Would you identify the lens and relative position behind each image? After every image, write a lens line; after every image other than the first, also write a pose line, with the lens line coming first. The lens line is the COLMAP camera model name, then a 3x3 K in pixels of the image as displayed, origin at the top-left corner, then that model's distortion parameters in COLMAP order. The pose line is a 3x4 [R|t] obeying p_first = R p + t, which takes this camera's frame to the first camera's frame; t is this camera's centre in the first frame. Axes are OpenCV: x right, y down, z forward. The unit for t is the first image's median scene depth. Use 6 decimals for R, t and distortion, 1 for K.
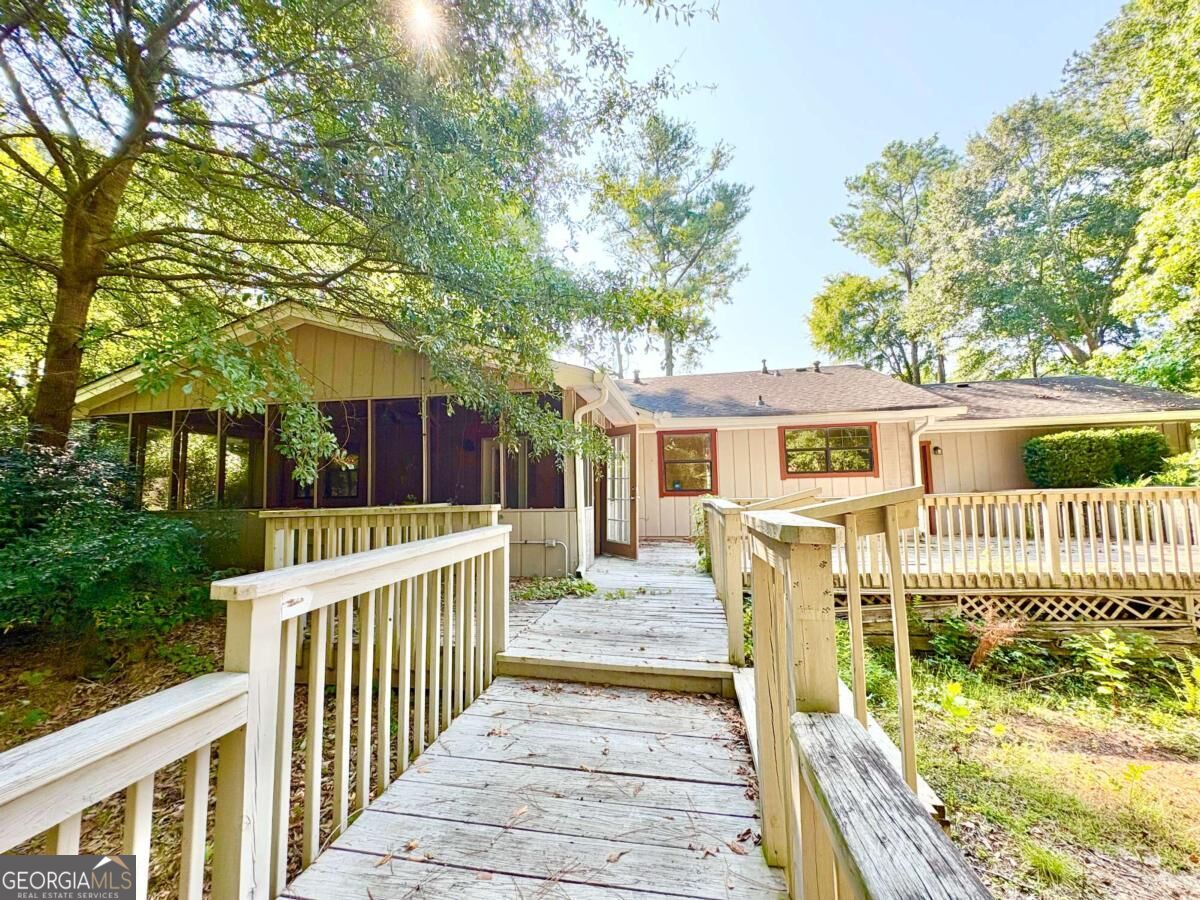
lens RADIAL K [[482.3, 0, 601.6], [0, 482.3, 449.5], [0, 0, 1]] dist [0.000222, 0.000622]
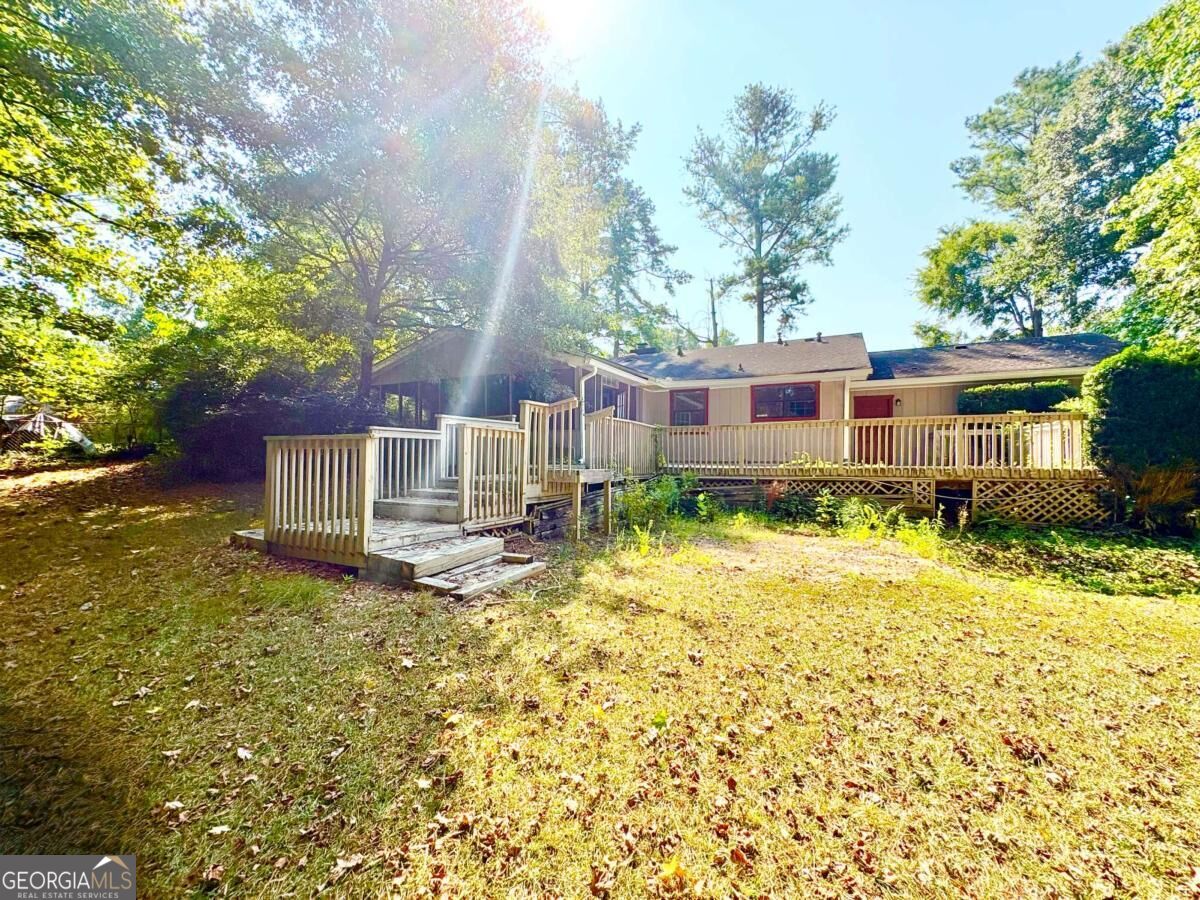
lens RADIAL K [[482.3, 0, 599.0], [0, 482.3, 449.0], [0, 0, 1]] dist [0.000222, 0.000622]
pose [[0.960268, 0.017184, -0.278549, 0.139231], [0.002280, 0.997586, 0.069402, 0.016241], [0.279069, -0.067279, 0.957911, -0.206864]]
